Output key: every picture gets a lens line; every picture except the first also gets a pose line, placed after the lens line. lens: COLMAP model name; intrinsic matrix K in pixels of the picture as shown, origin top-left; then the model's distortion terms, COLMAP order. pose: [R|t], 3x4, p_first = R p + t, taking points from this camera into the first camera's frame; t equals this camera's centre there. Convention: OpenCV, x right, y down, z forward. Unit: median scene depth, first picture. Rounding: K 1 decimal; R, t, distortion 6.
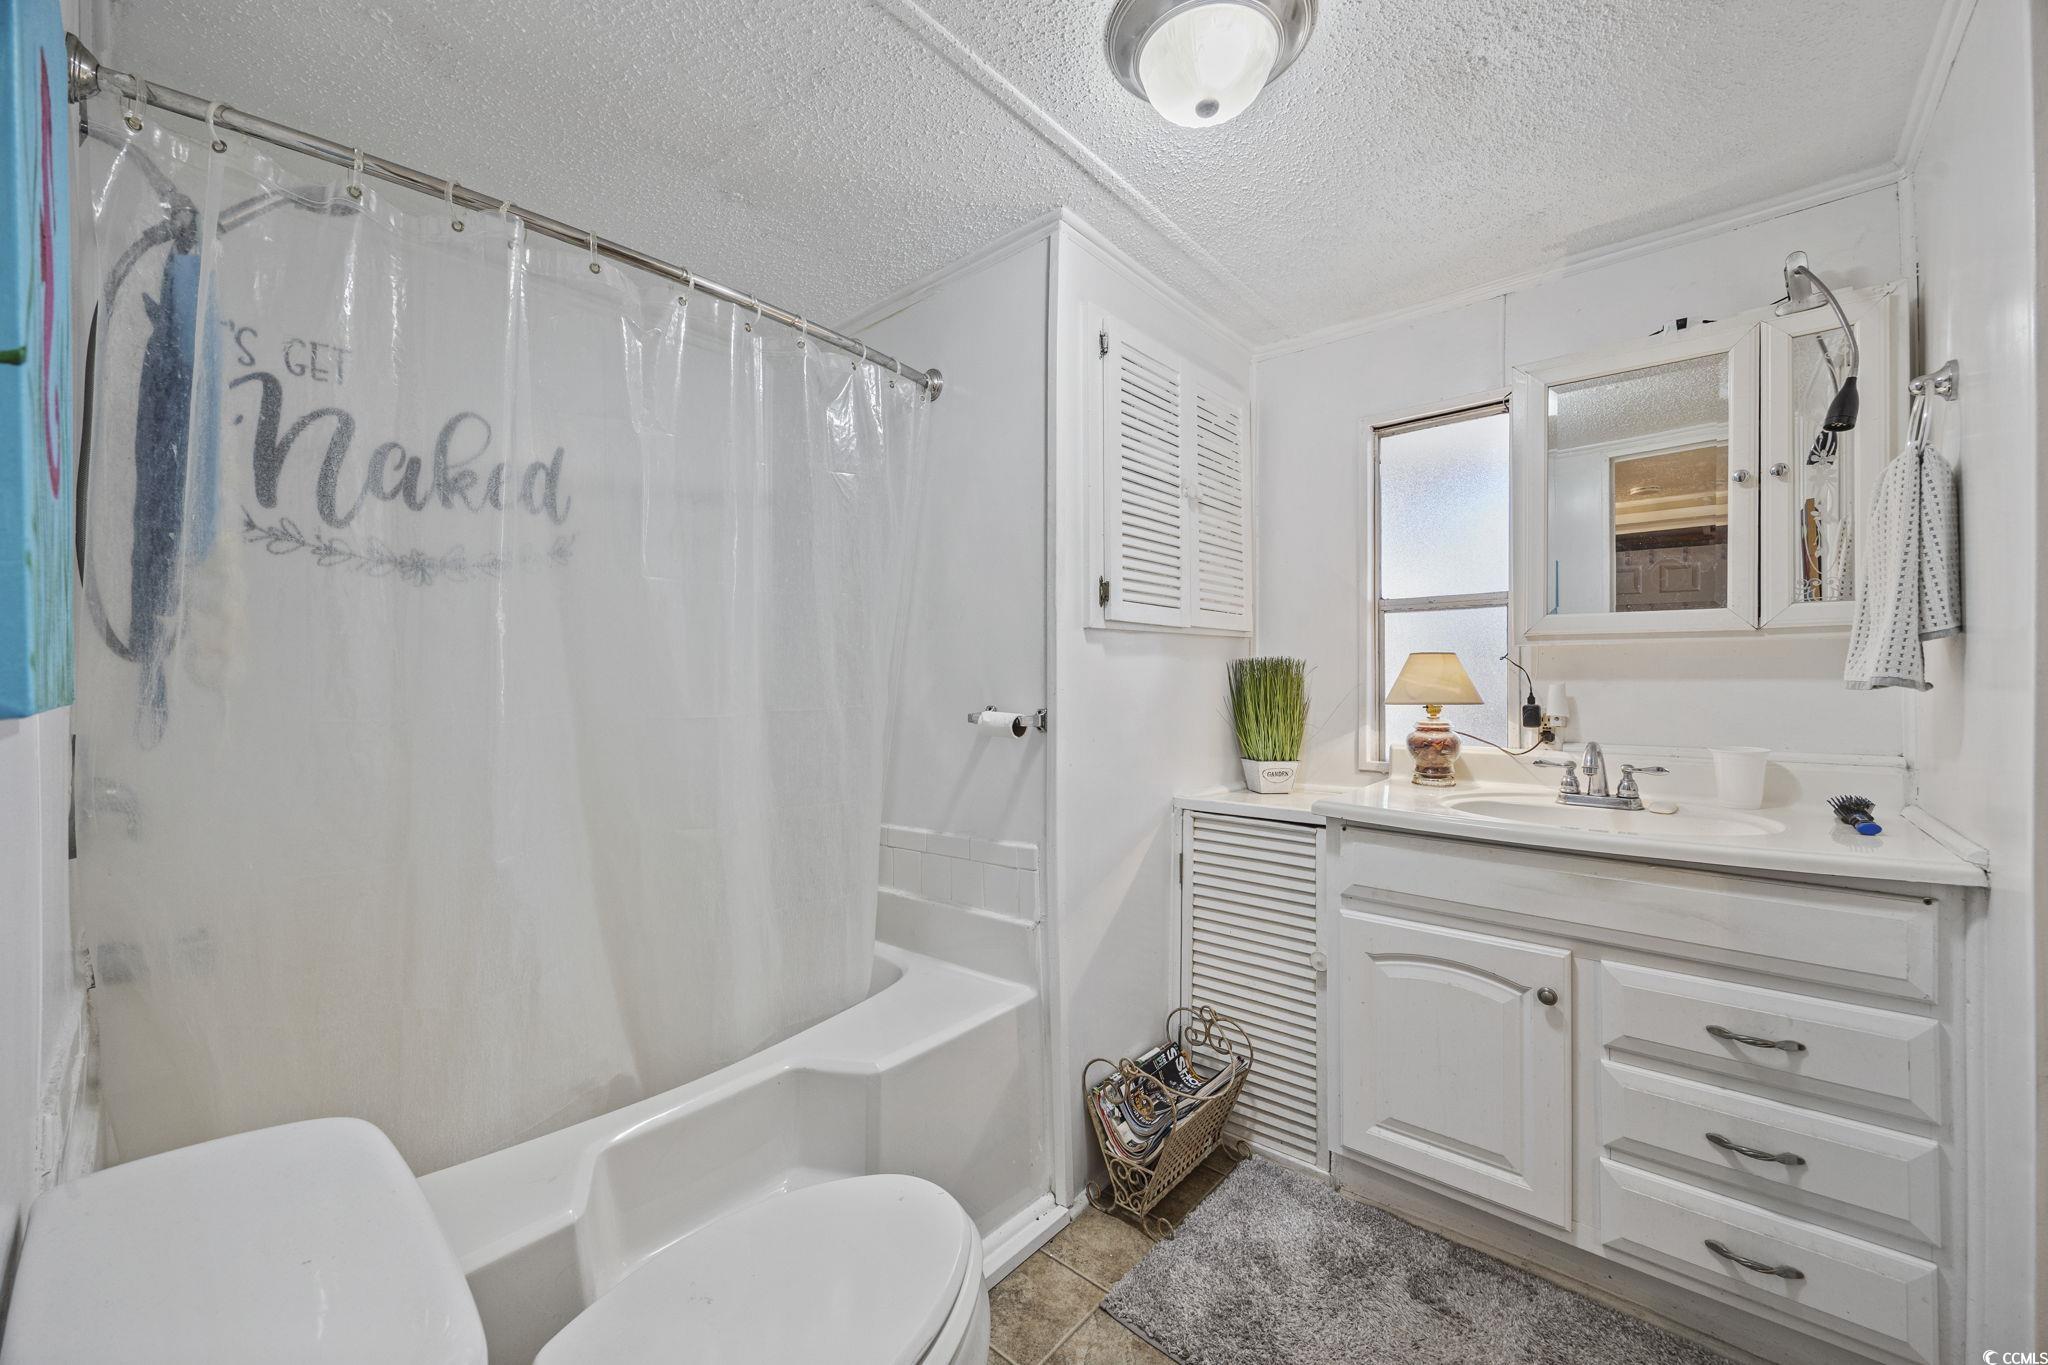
lens RADIAL K [[792.4, 0, 1023.8], [0, 792.4, 680.9], [0, 0, 1]] dist [-0.001685, 0.000367]
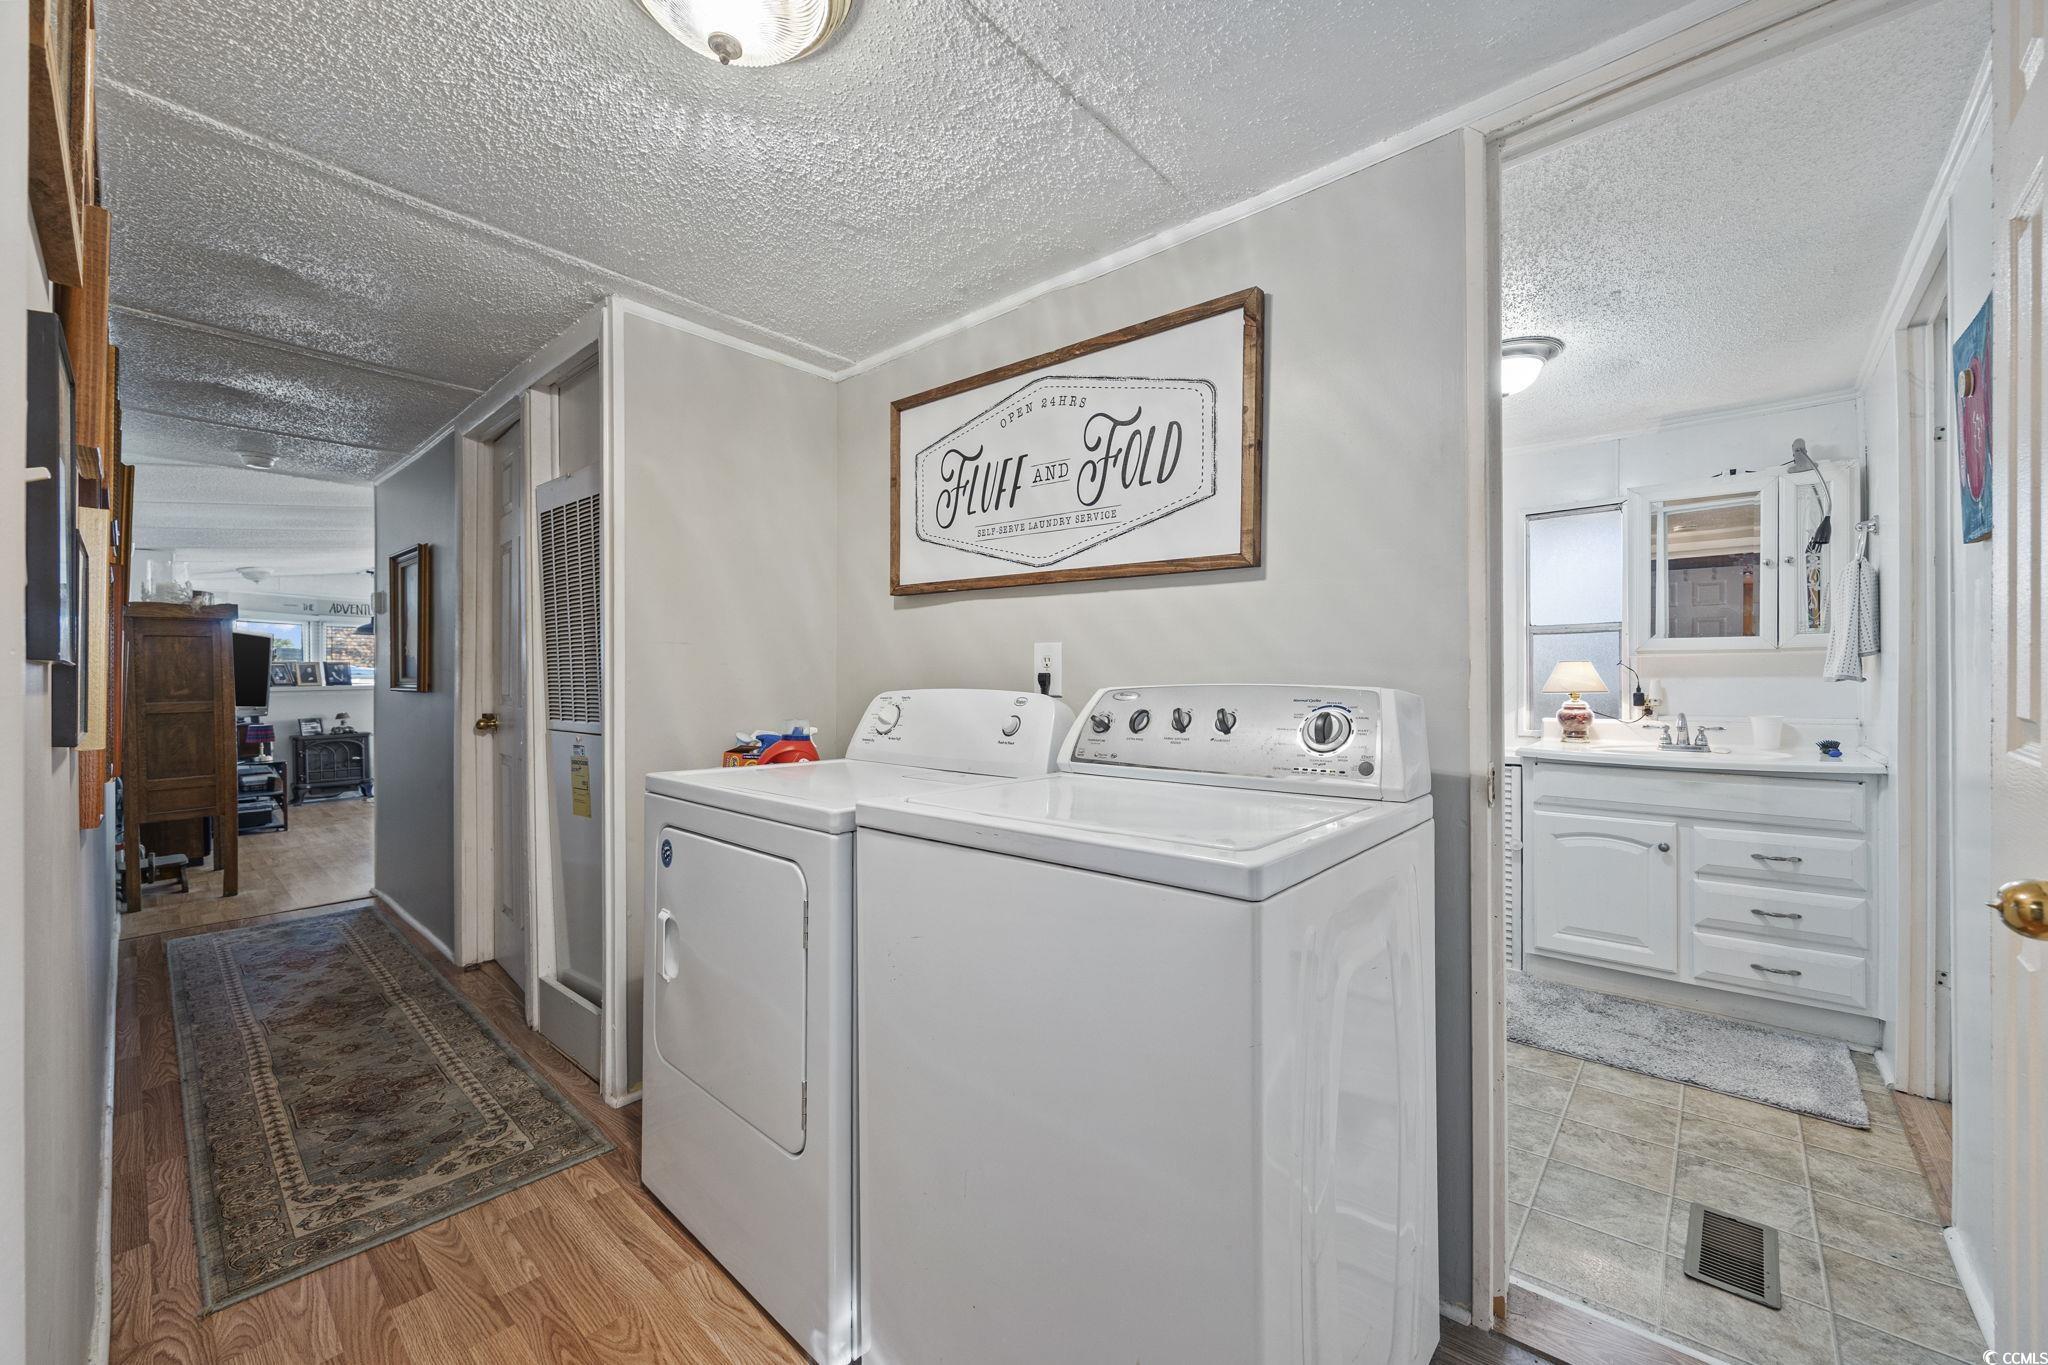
lens RADIAL K [[792.4, 0, 1029.3], [0, 792.4, 682.9], [0, 0, 1]] dist [-0.001685, 0.000367]
pose [[0.999961, -0.002679, -0.008408, -0.772166], [0.002698, 0.999994, 0.002224, 0.003901], [0.008402, -0.002246, 0.999962, -0.828452]]
